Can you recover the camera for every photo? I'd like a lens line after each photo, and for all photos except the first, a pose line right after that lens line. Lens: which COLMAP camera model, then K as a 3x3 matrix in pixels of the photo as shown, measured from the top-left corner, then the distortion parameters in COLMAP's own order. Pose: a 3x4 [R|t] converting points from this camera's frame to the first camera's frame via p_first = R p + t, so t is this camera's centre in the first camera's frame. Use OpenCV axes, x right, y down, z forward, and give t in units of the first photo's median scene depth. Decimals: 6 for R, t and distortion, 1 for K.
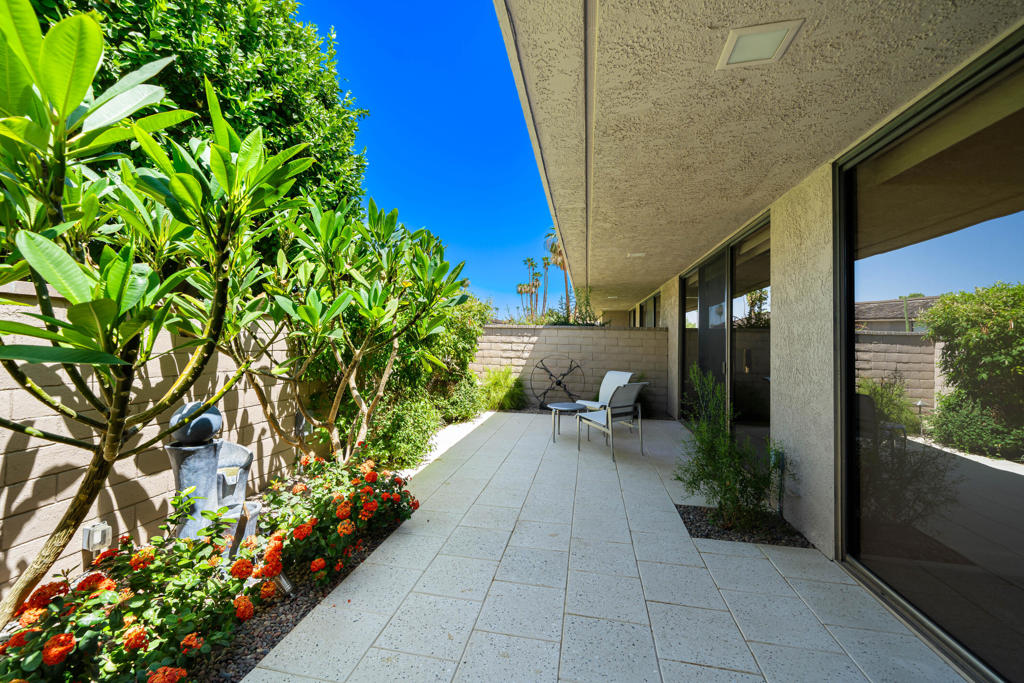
lens RADIAL K [[412.5, 0, 507.8], [0, 412.5, 334.8], [0, 0, 1]] dist [0.003631, 0.000225]
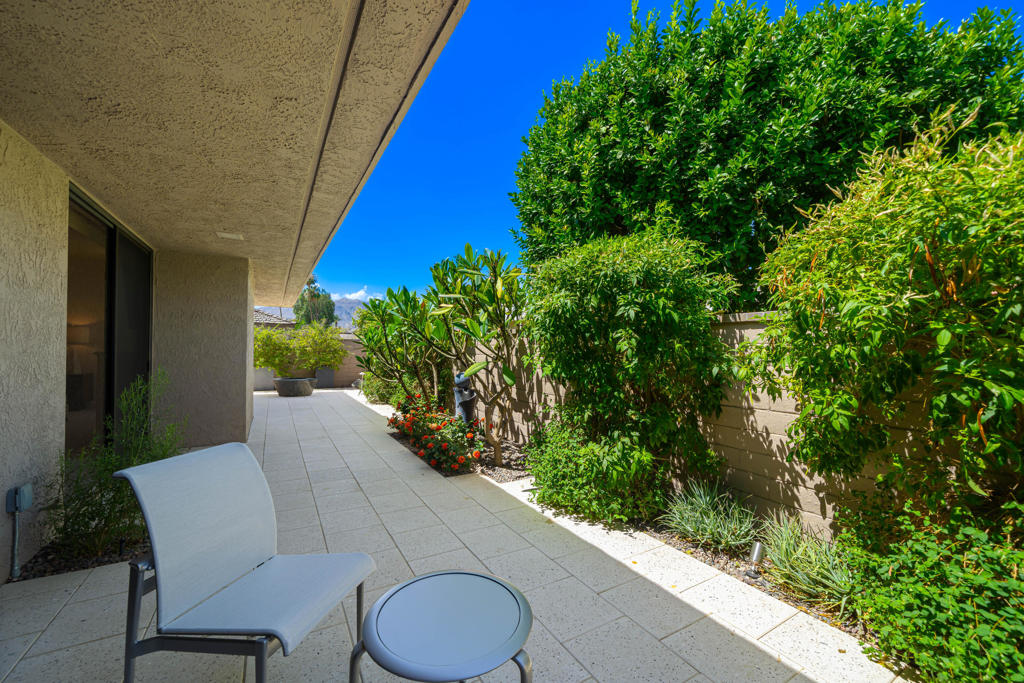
lens RADIAL K [[412.5, 0, 511.6], [0, 412.5, 349.3], [0, 0, 1]] dist [0.003631, 0.000225]
pose [[-0.753906, -0.023298, -0.656569, 0.496828], [-0.011871, 0.999691, -0.021843, 0.047060], [0.656875, -0.008673, -0.753949, 2.183122]]
